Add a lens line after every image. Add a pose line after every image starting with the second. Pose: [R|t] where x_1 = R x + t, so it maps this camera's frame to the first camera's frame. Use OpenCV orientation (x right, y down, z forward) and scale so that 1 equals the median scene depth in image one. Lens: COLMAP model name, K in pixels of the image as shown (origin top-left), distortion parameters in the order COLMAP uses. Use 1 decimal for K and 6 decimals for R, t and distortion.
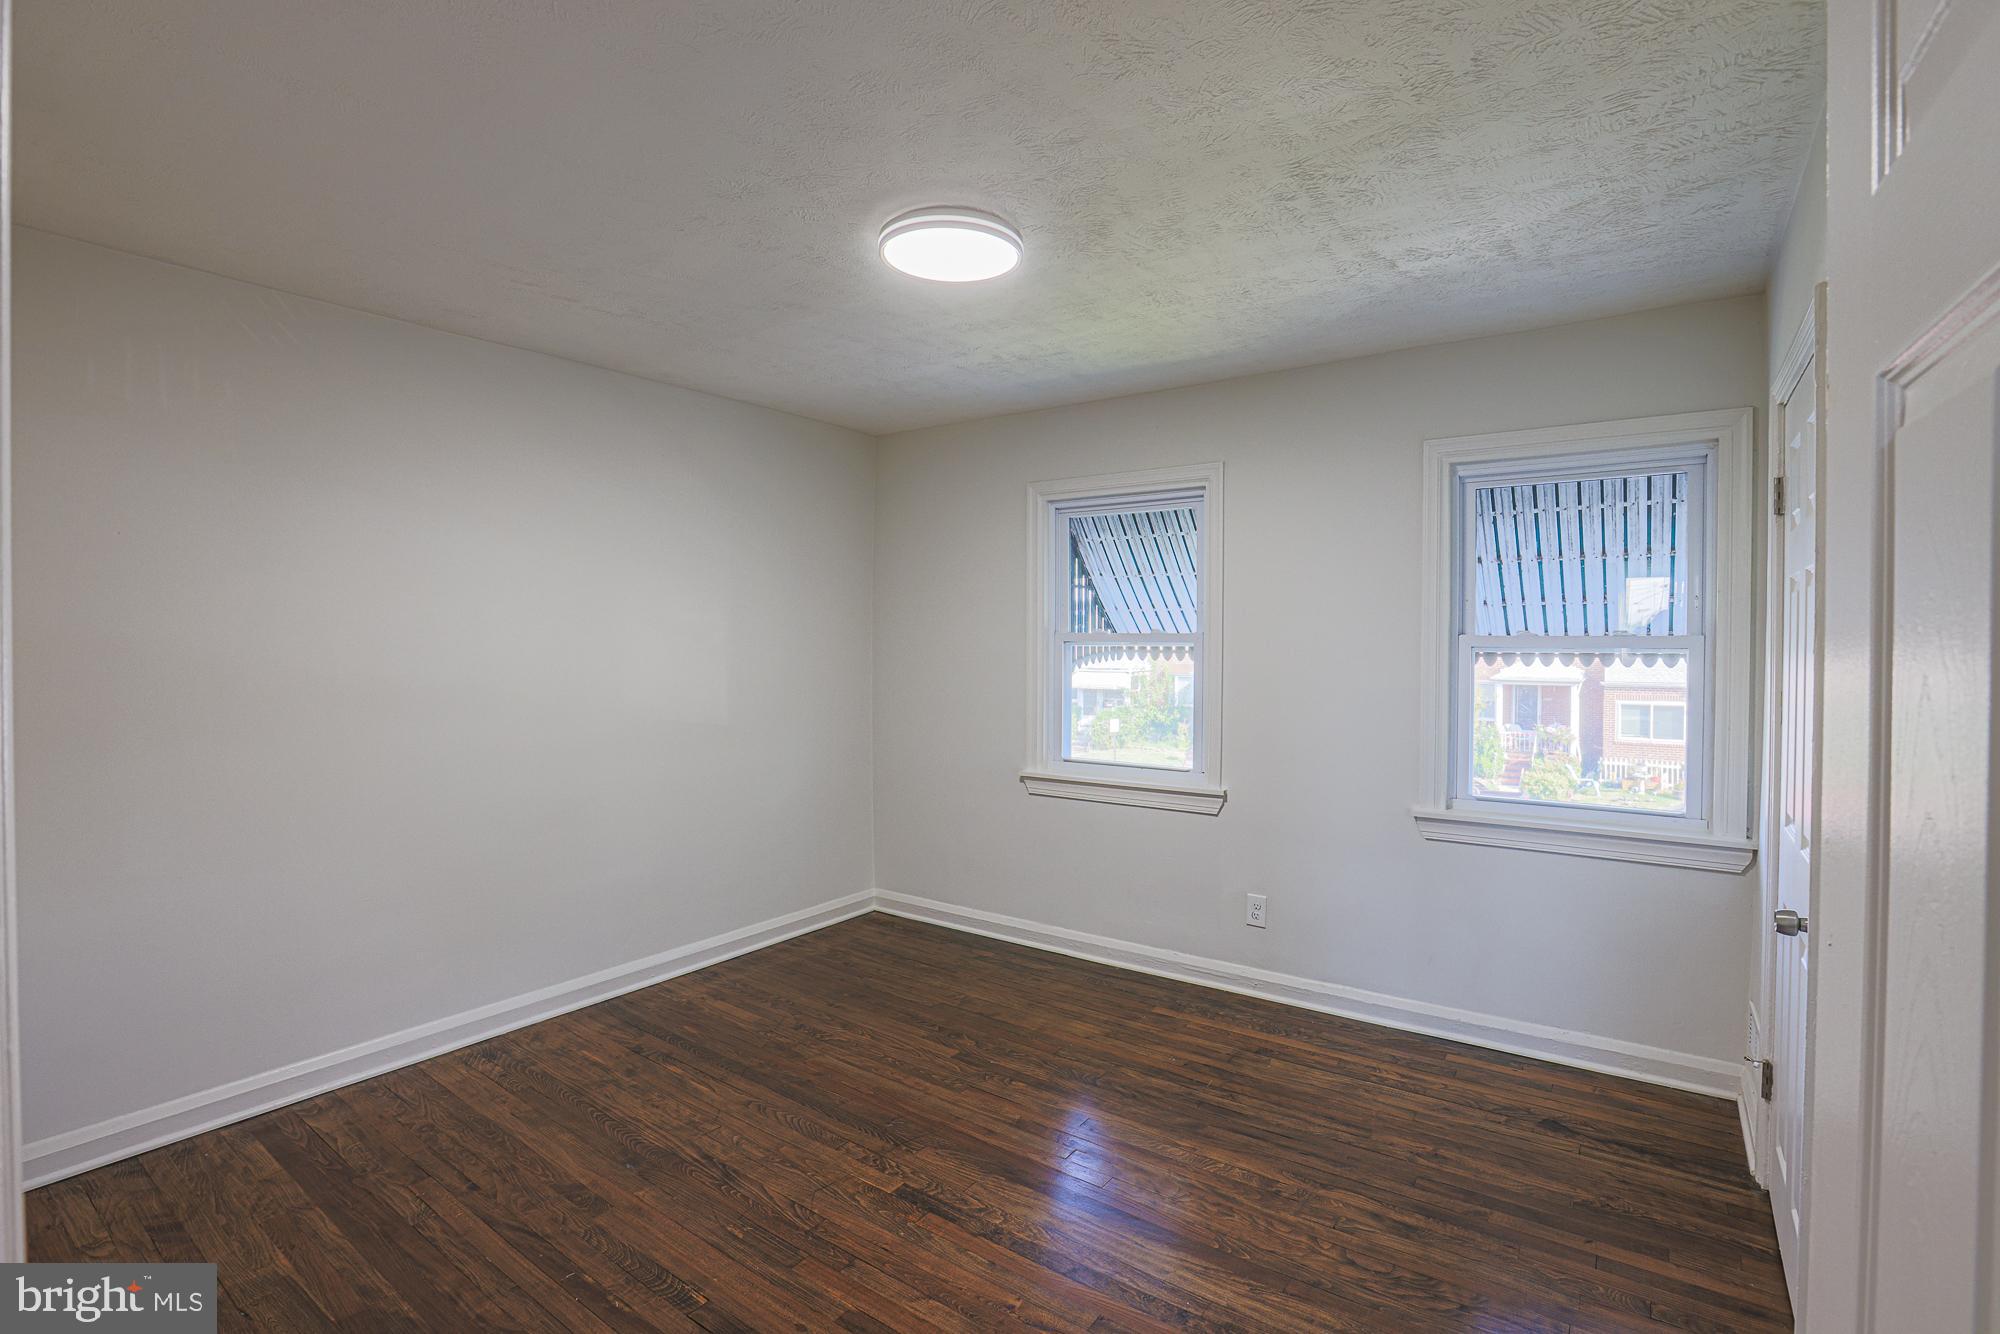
lens RADIAL K [[946.7, 0, 1008.2], [0, 946.7, 651.5], [0, 0, 1]] dist [-0.052459, 0.017236]
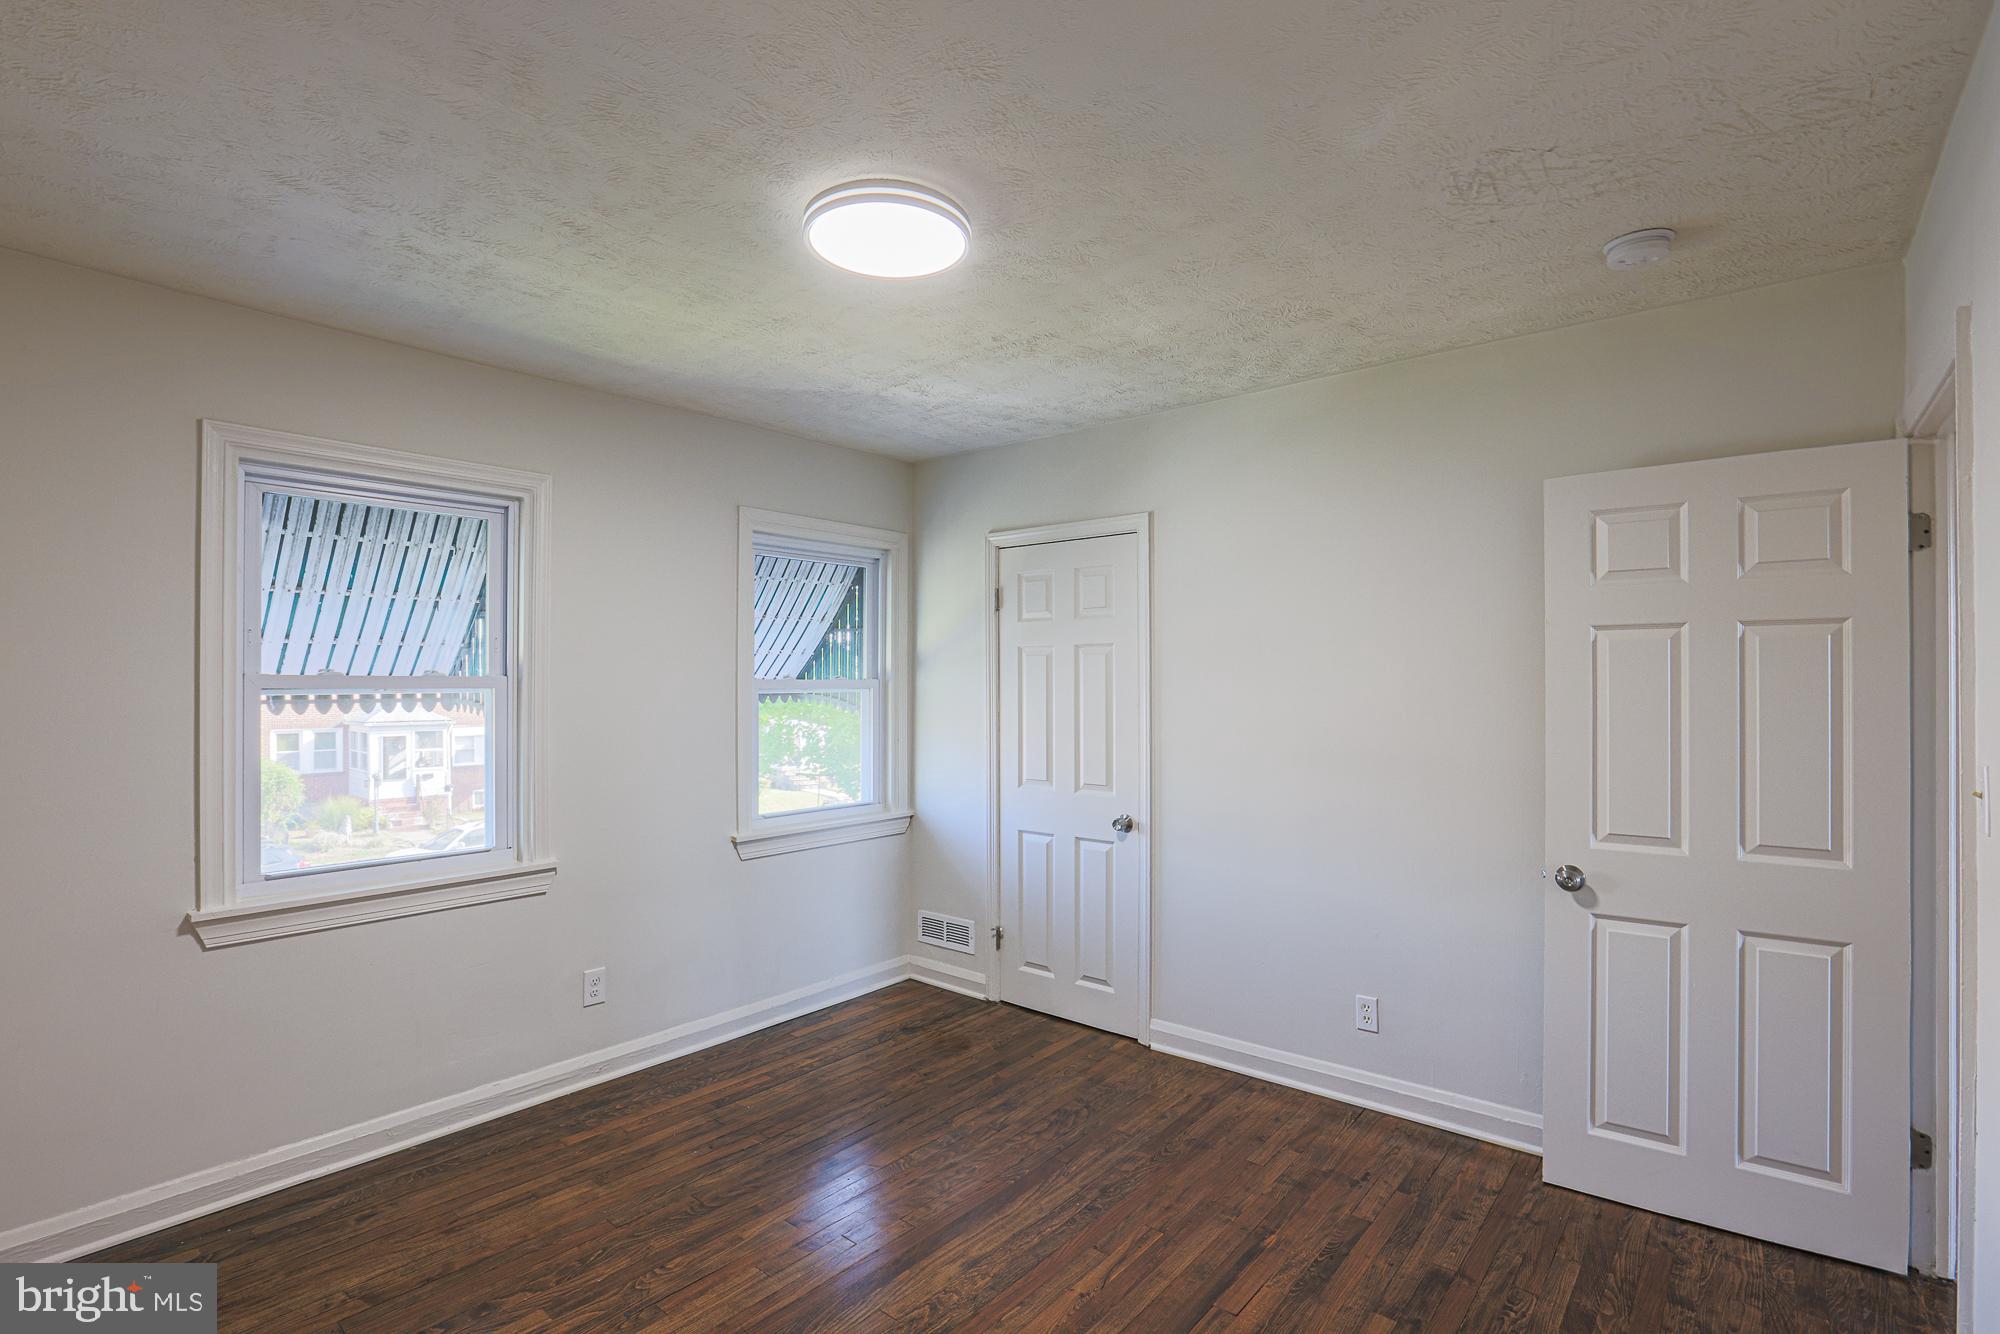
lens RADIAL K [[946.7, 0, 1006.6], [0, 946.7, 672.4], [0, 0, 1]] dist [-0.052459, 0.017236]
pose [[0.063973, 0.008200, 0.997918, -0.705344], [0.017975, 0.999795, -0.009368, -0.009017], [-0.997790, 0.018537, 0.063812, 0.647078]]
